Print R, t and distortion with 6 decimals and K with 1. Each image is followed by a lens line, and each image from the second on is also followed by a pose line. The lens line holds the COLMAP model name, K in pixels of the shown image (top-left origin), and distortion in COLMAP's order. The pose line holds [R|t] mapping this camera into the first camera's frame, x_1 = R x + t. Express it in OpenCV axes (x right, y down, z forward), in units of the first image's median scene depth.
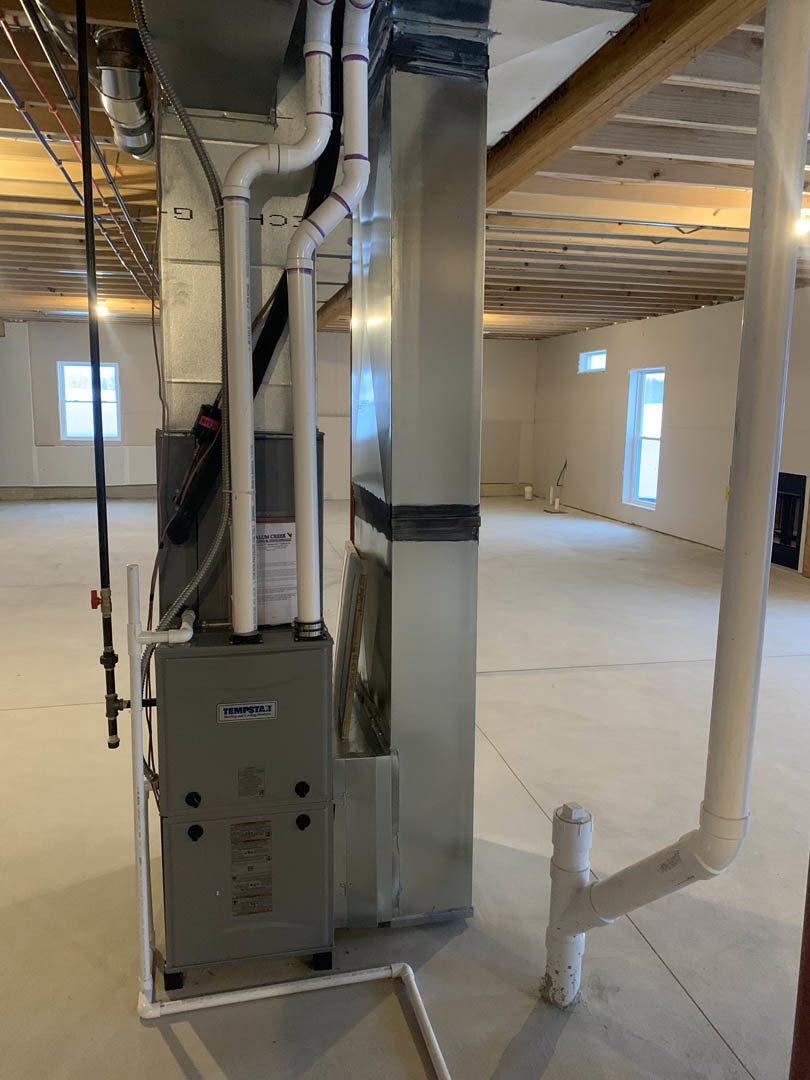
lens RADIAL K [[810.1, 0, 405.0], [0, 810.1, 540.0], [0, 0, 1]] dist [0.056588, -0.081778]
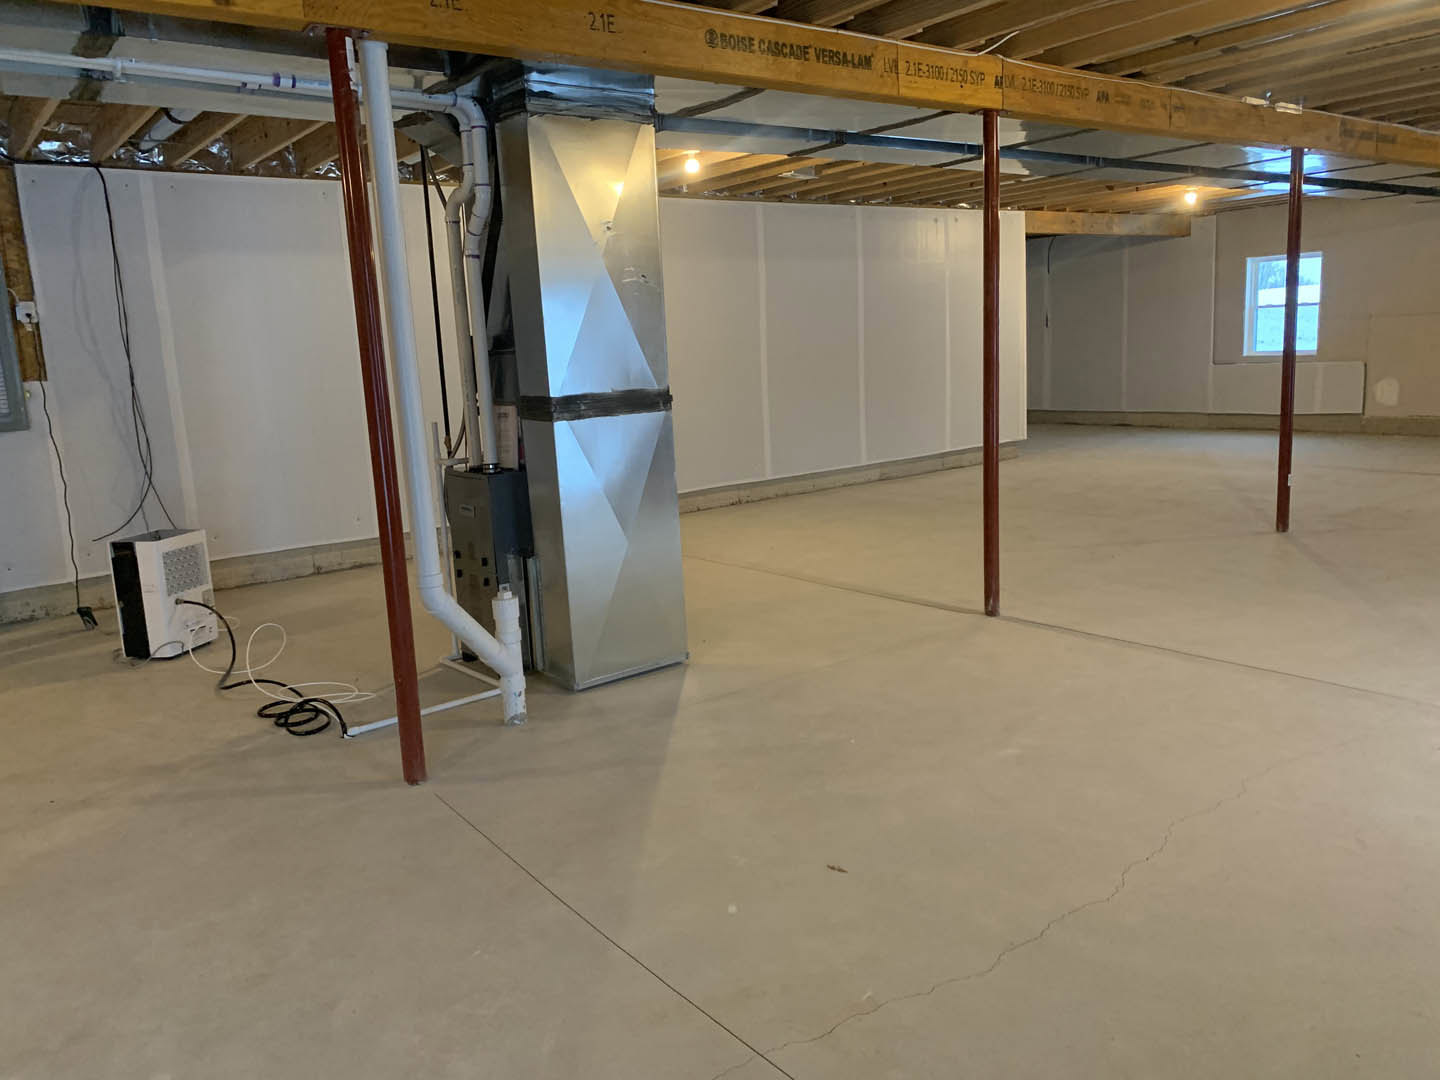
lens RADIAL K [[1080.2, 0, 720.0], [0, 1080.2, 540.0], [0, 0, 1]] dist [0.056588, -0.081778]
pose [[0.420267, 0.128886, -0.898200, 0.348576], [-0.092205, 0.990803, 0.099031, -0.001049], [0.902703, 0.041200, 0.428286, 0.079332]]
